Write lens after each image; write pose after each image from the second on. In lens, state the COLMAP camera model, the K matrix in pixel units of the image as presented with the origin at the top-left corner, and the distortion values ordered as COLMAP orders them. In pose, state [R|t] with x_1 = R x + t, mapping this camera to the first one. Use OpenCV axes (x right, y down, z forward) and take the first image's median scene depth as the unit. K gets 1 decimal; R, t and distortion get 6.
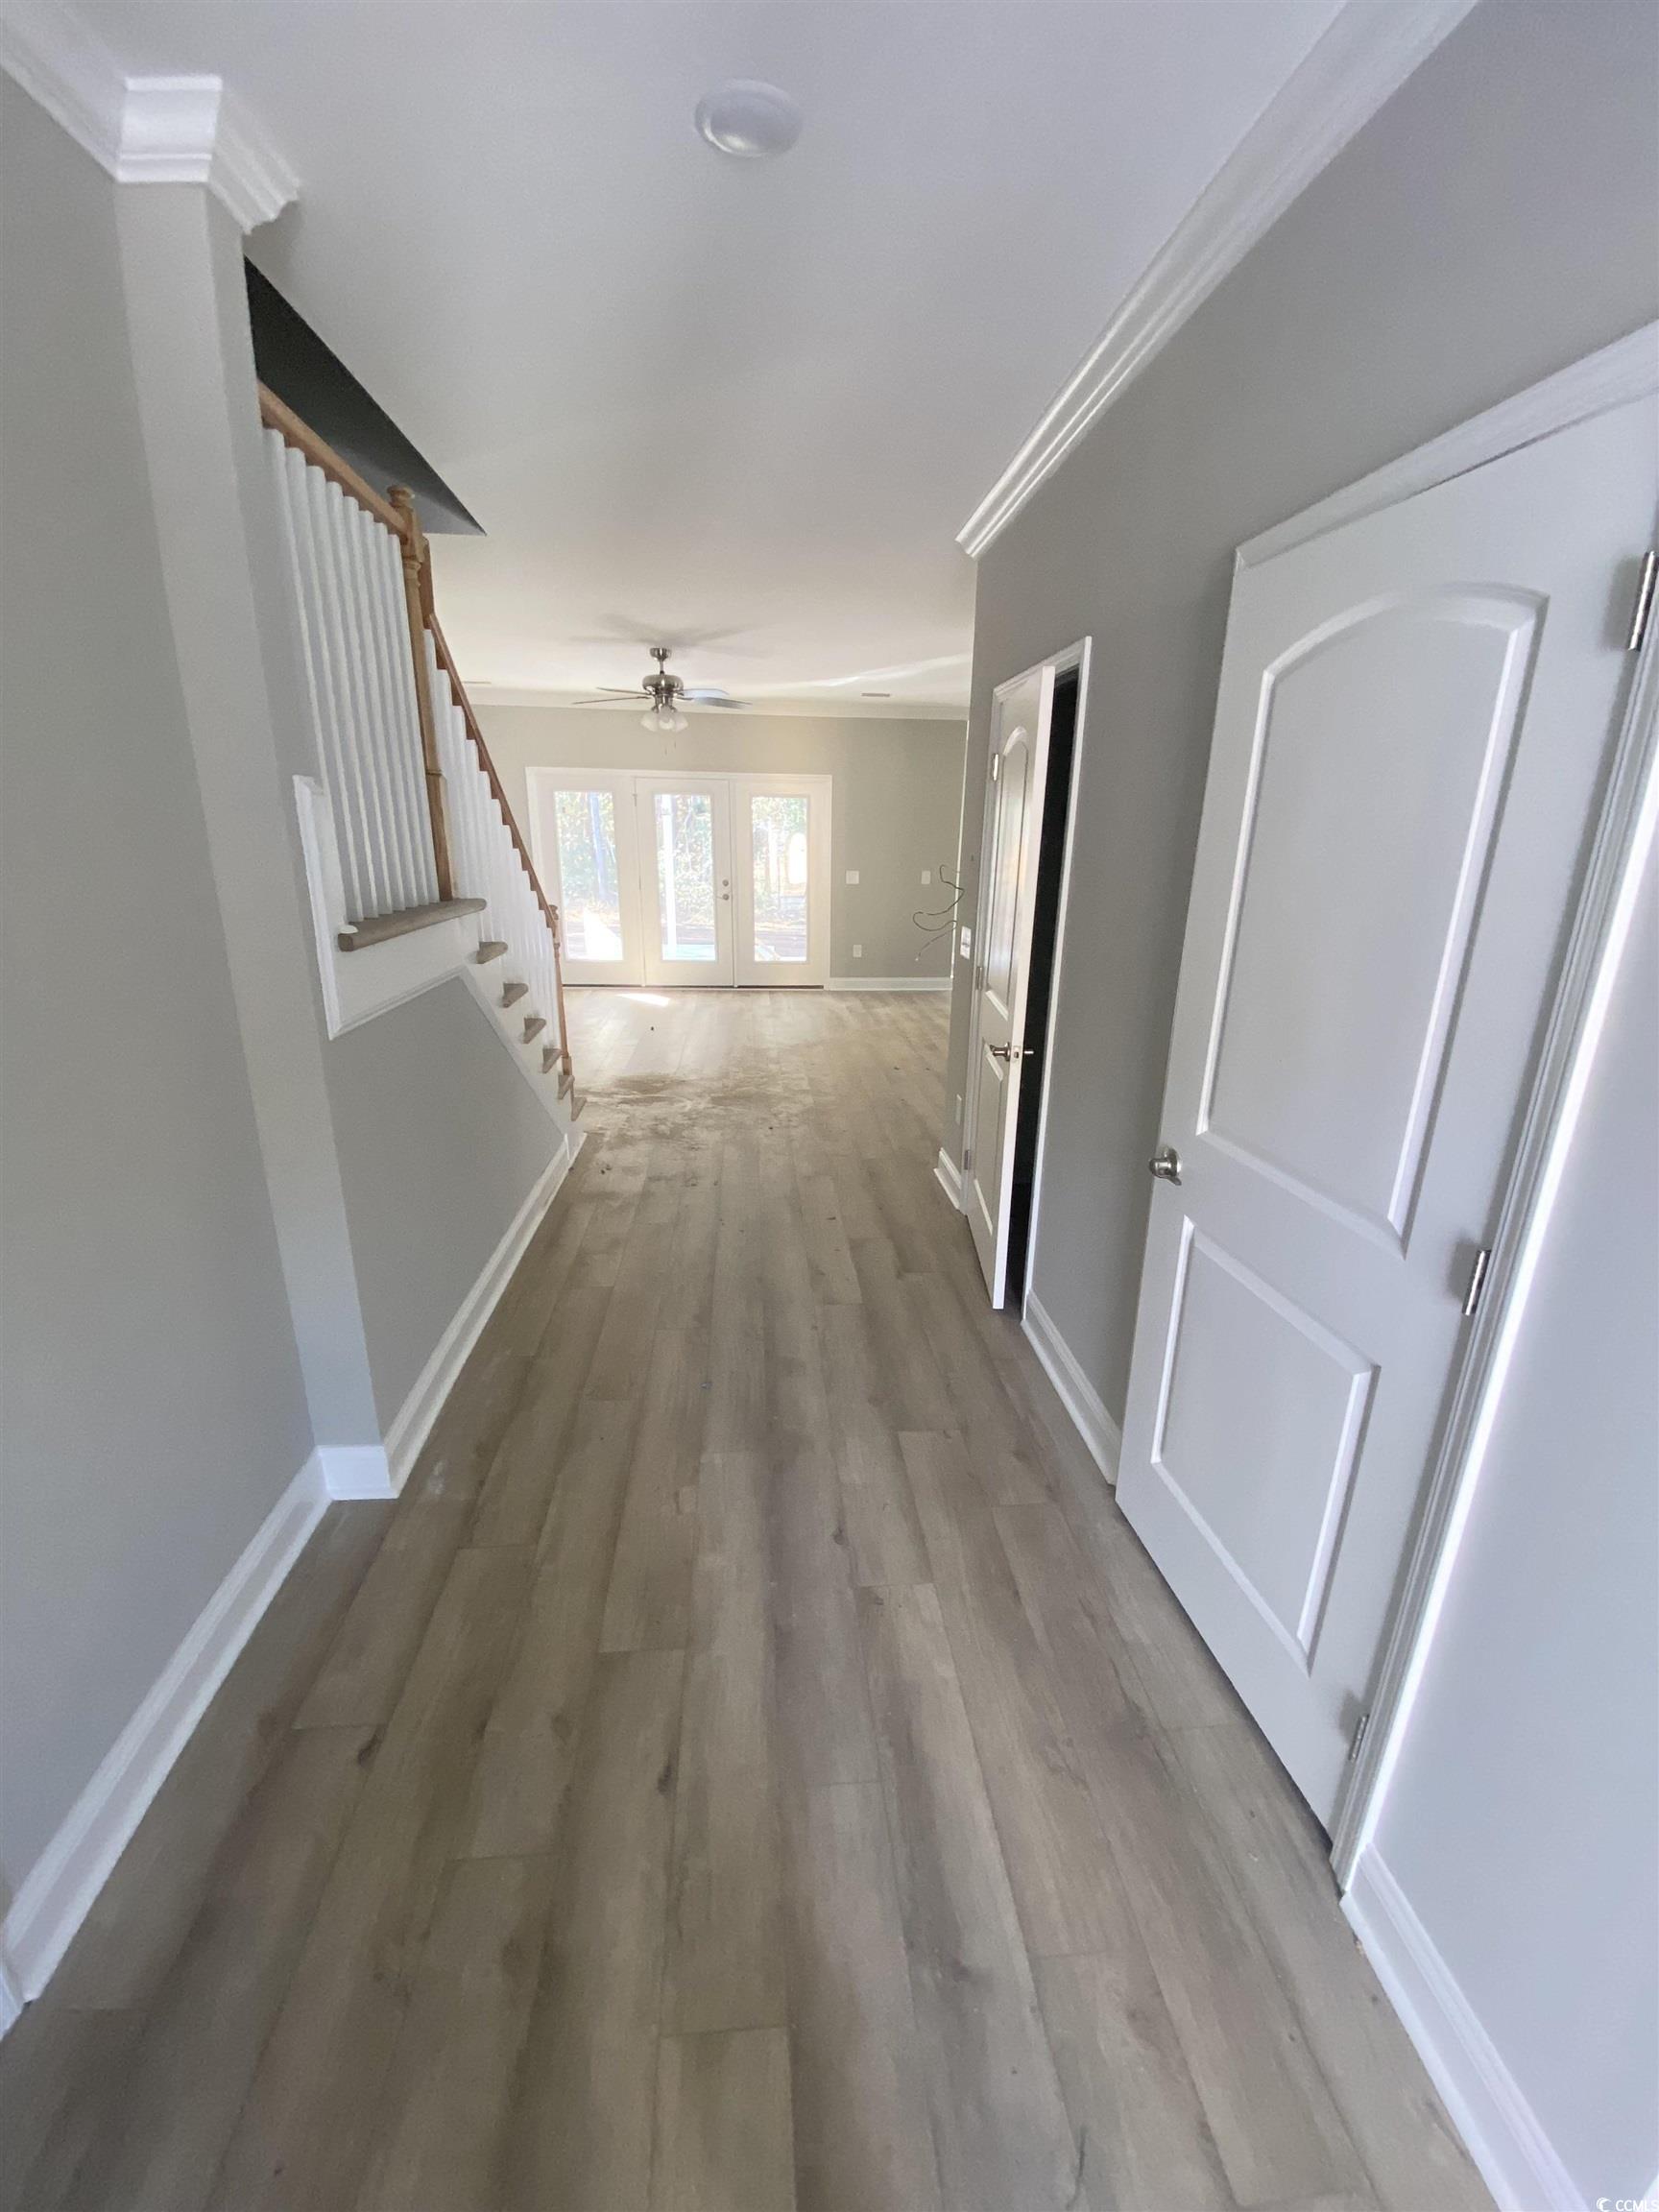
lens RADIAL K [[889.7, 0, 825.1], [0, 889.7, 1119.0], [0, 0, 1]] dist [0.017771, -0.017626]
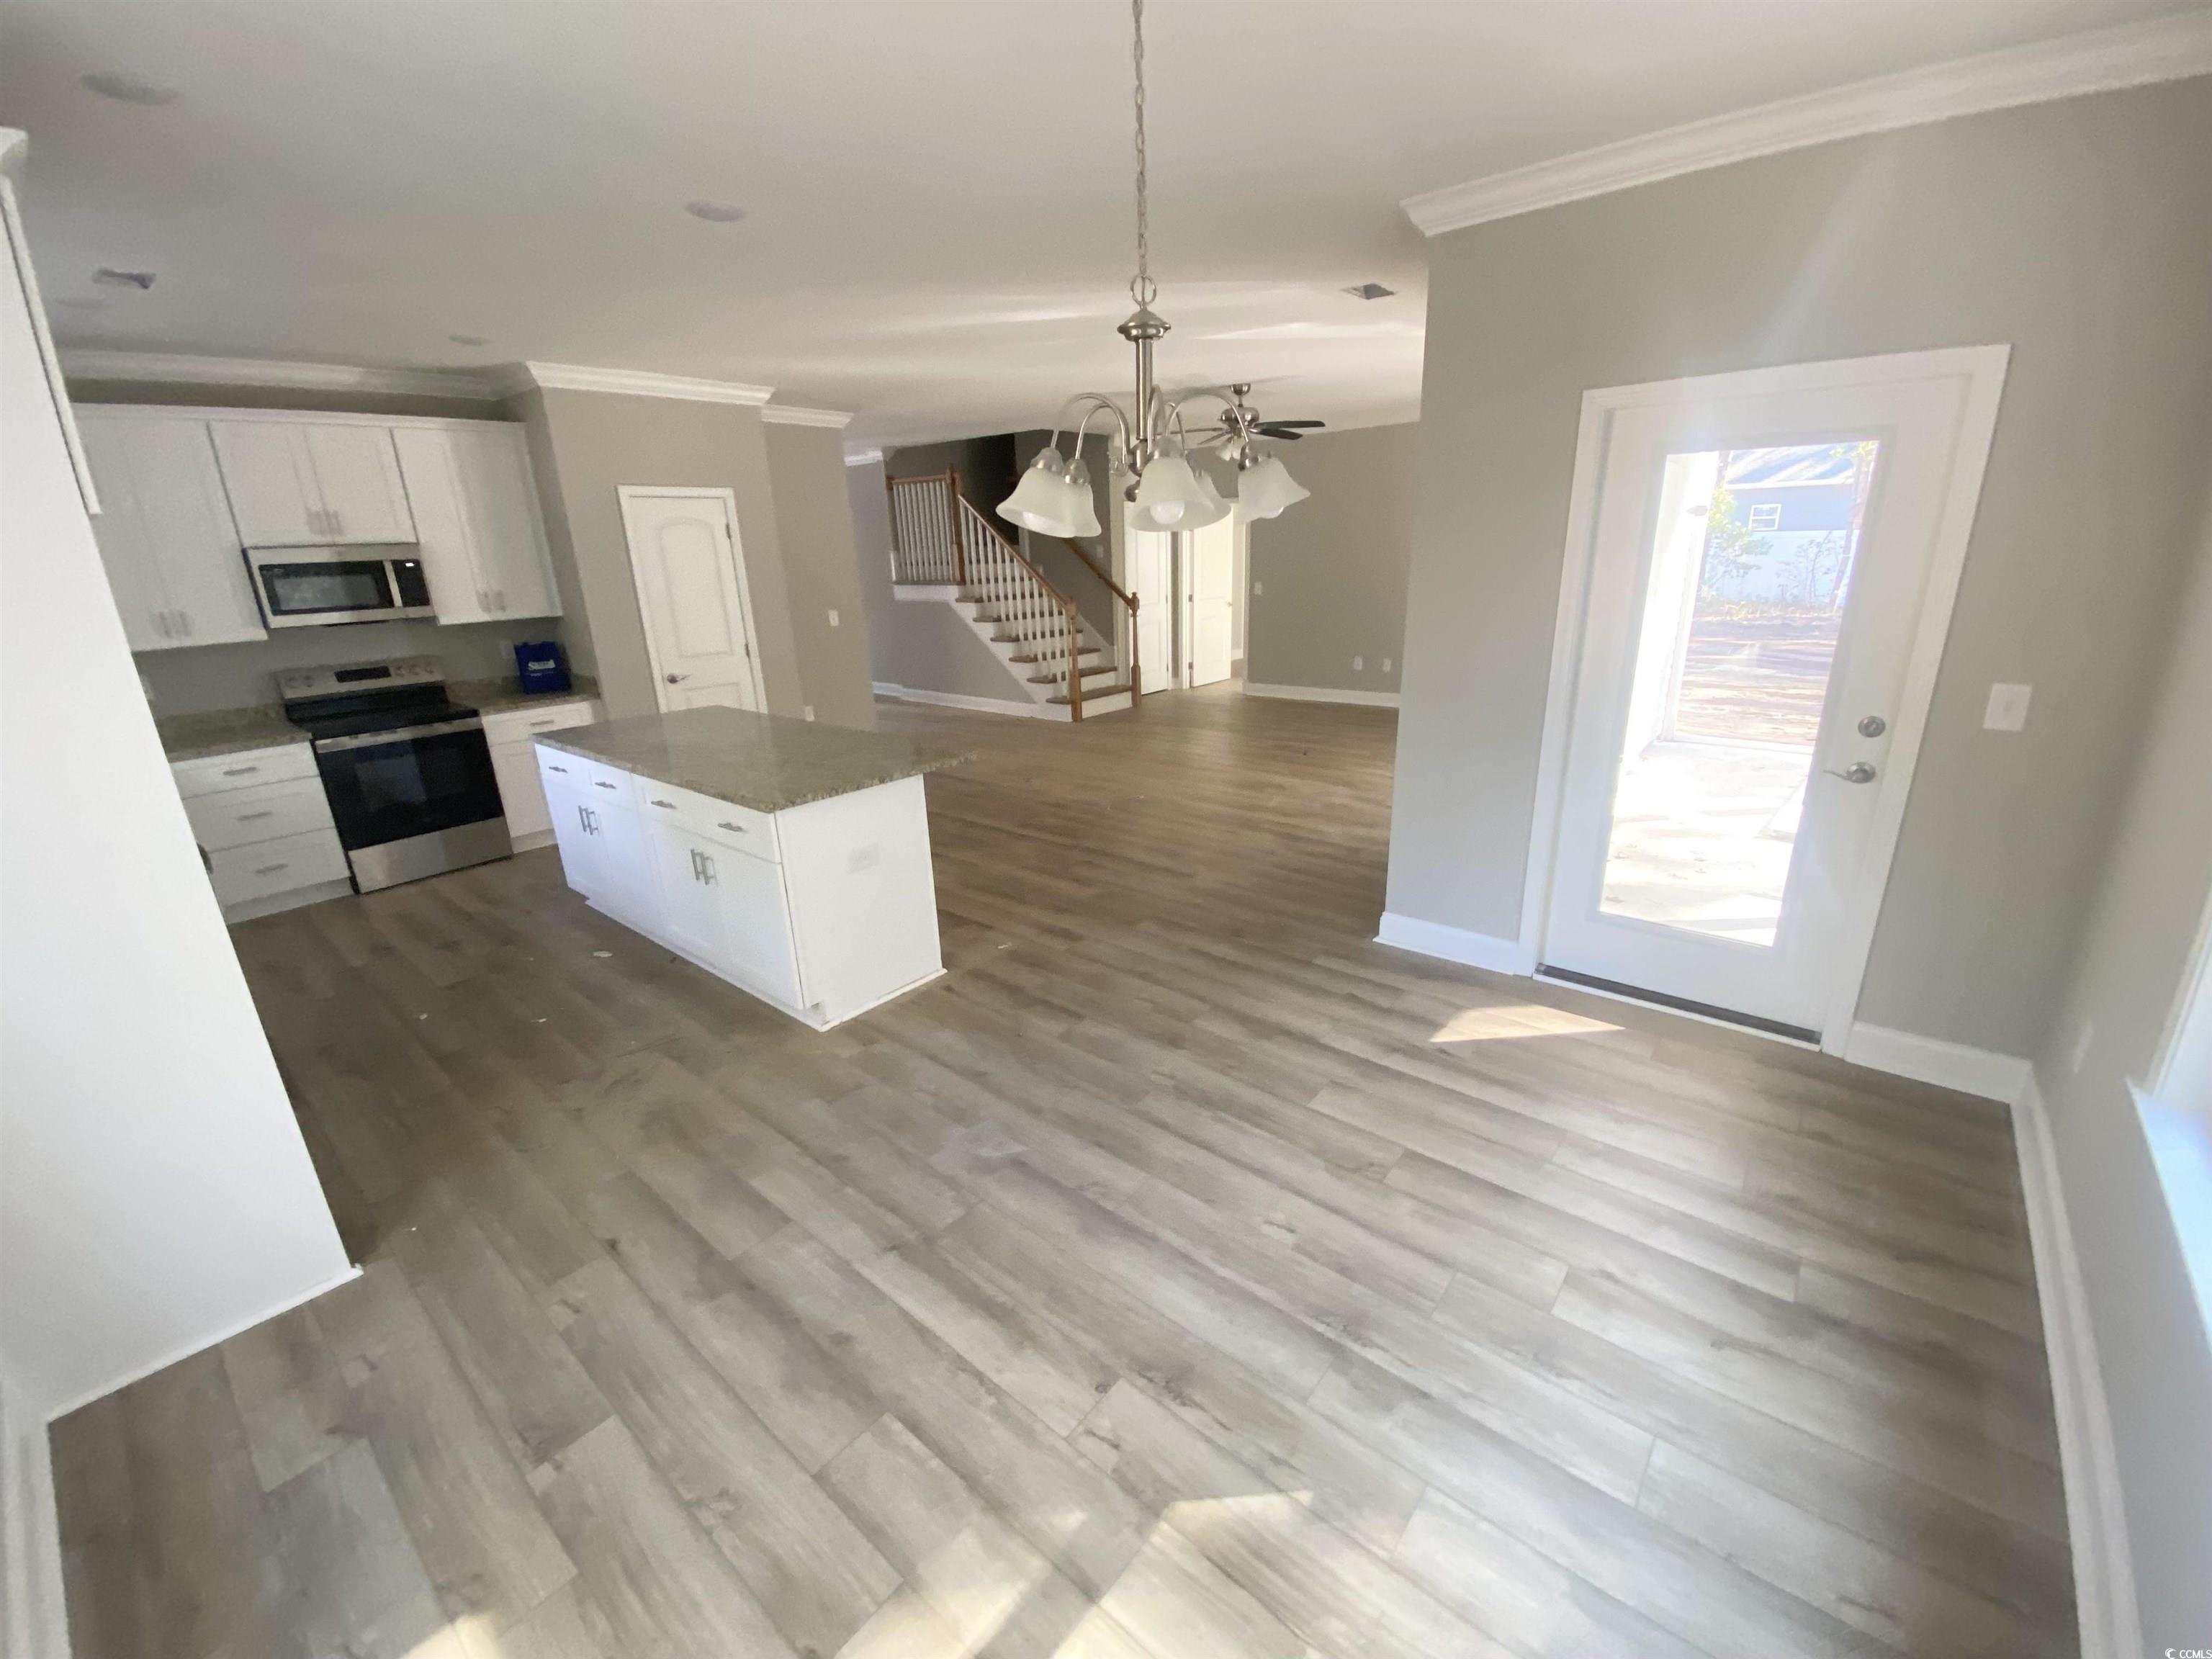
lens RADIAL K [[889.7, 0, 1105.3], [0, 889.7, 826.6], [0, 0, 1]] dist [0.017771, -0.017626]
pose [[-0.705374, 0.221656, -0.673287, 0.533357], [-0.198485, 0.850088, 0.487806, -0.390519], [0.680479, 0.477723, -0.555634, 1.200838]]
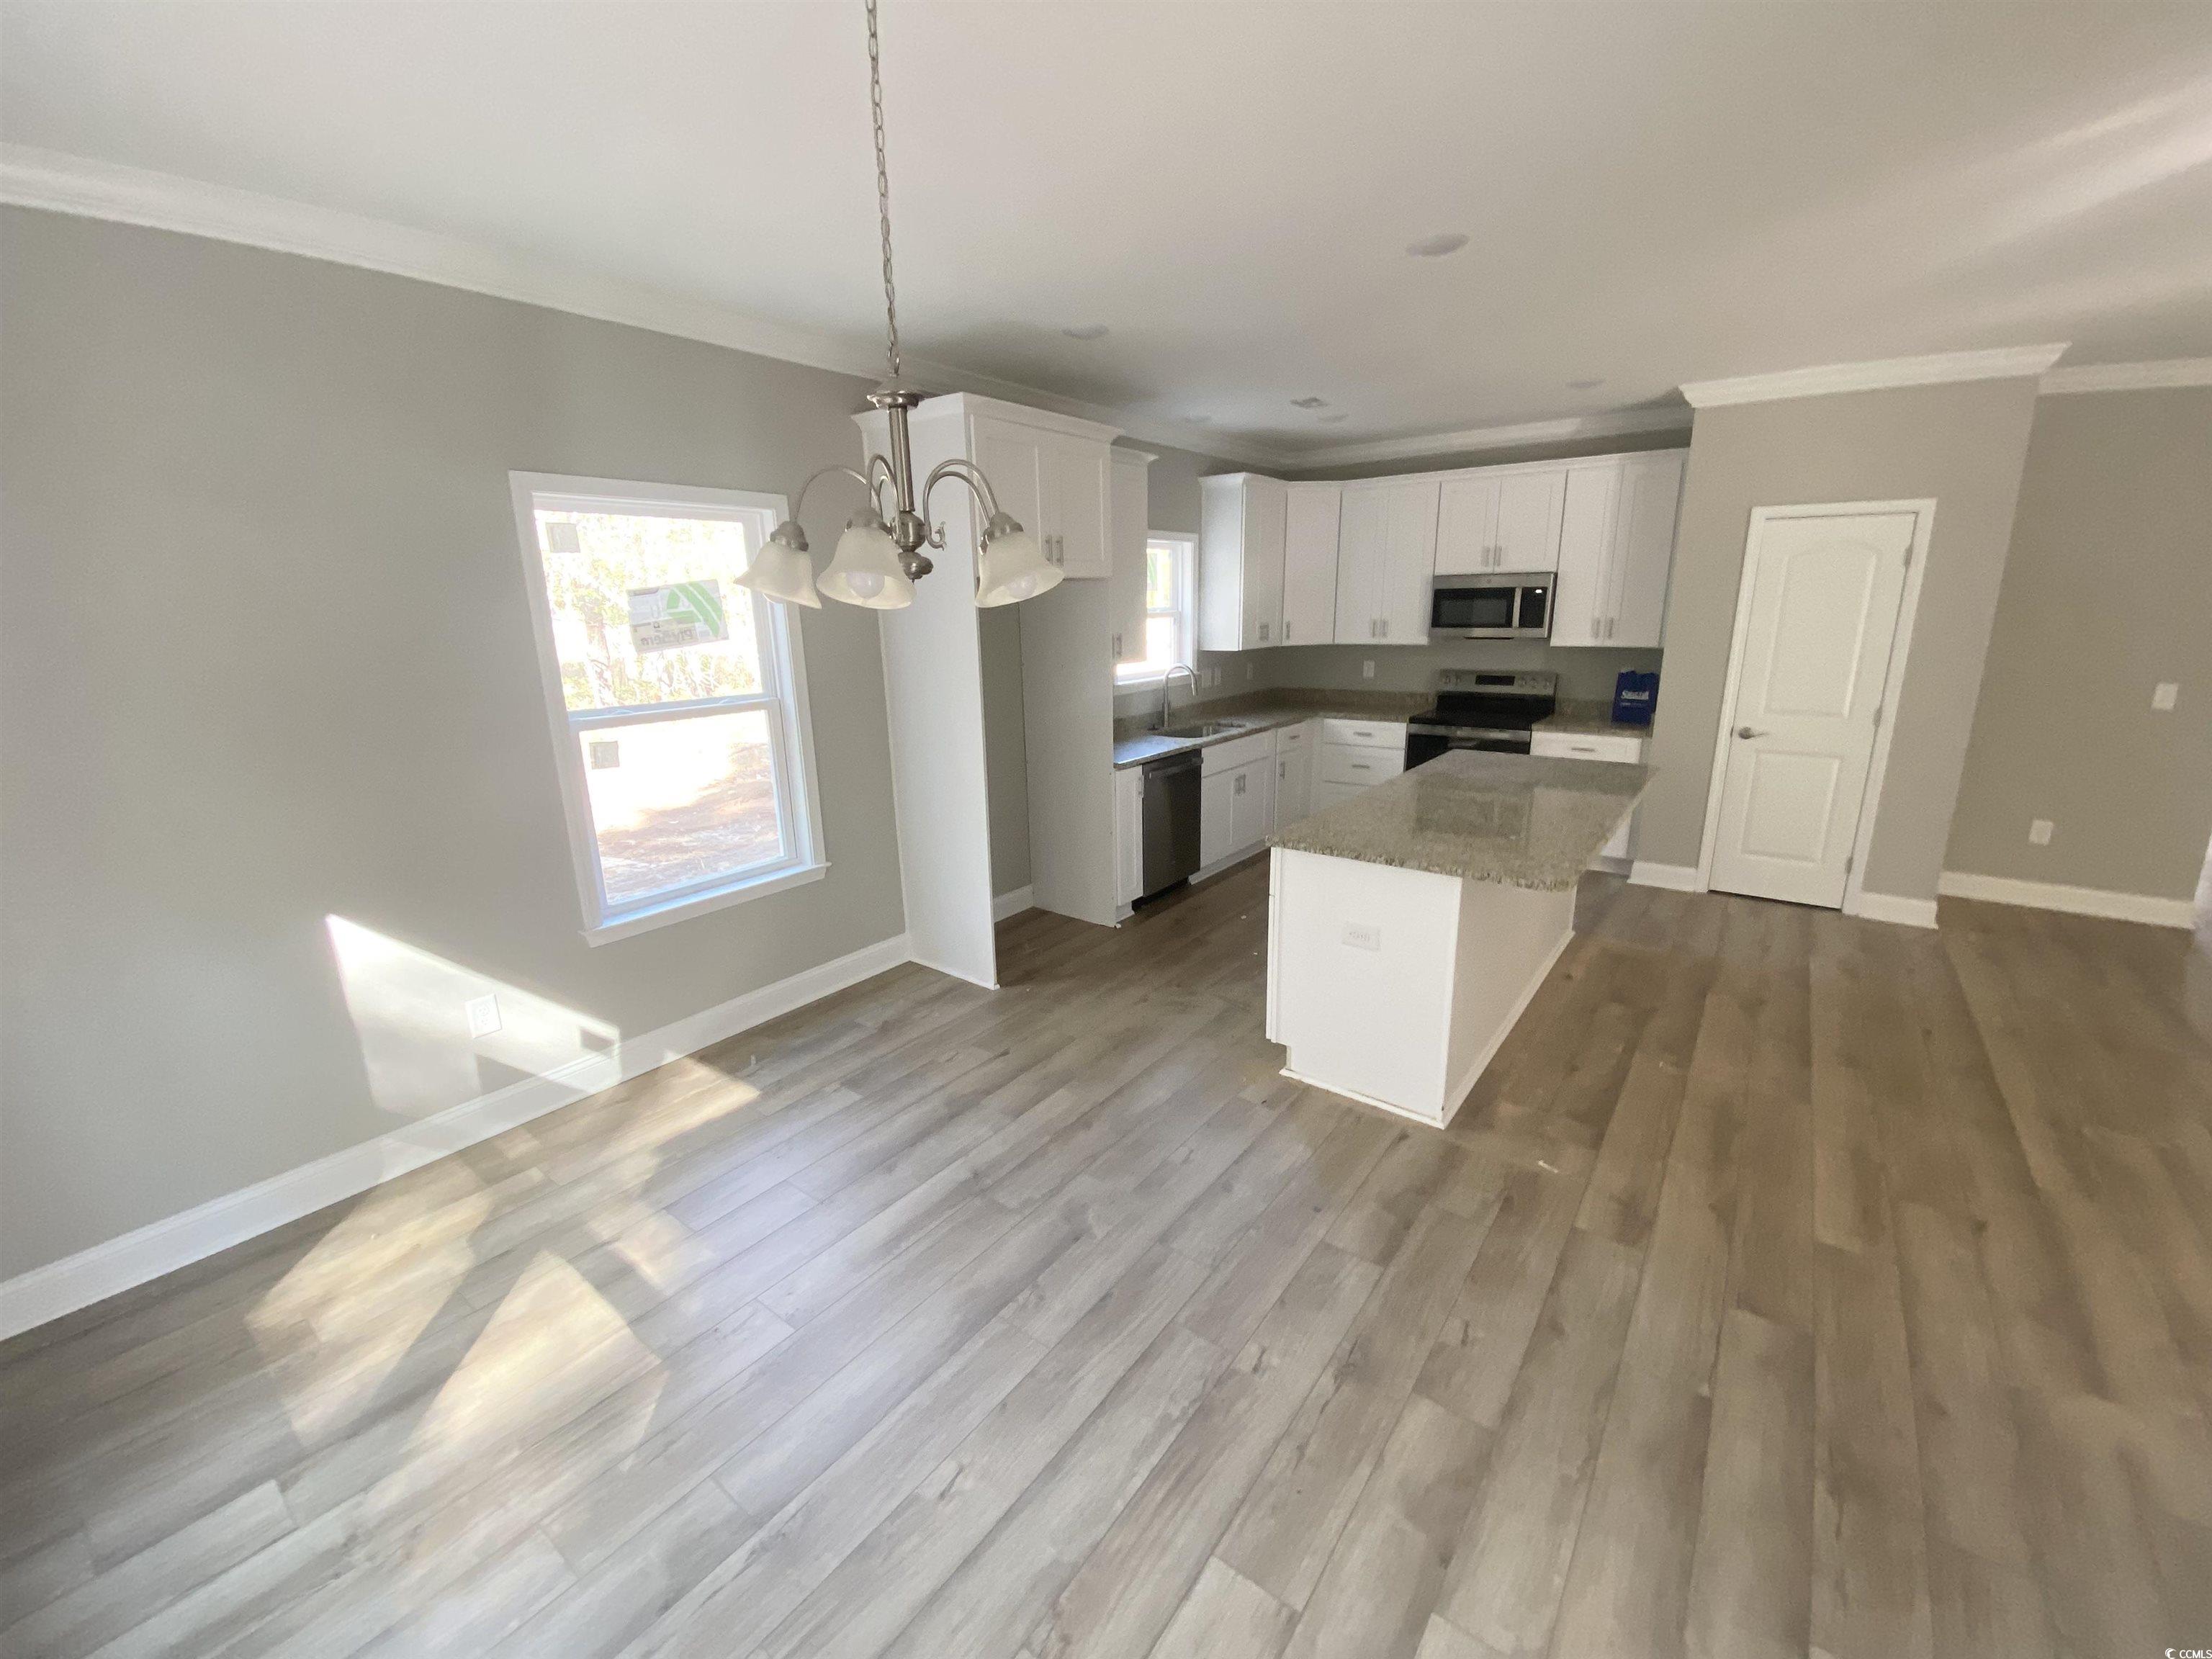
lens RADIAL K [[889.7, 0, 1104.6], [0, 889.7, 827.1], [0, 0, 1]] dist [0.017771, -0.017626]
pose [[-0.743680, -0.171542, 0.646152, 0.215703], [0.211603, 0.856429, 0.470908, -0.391911], [-0.634164, 0.486932, -0.600611, 1.174220]]
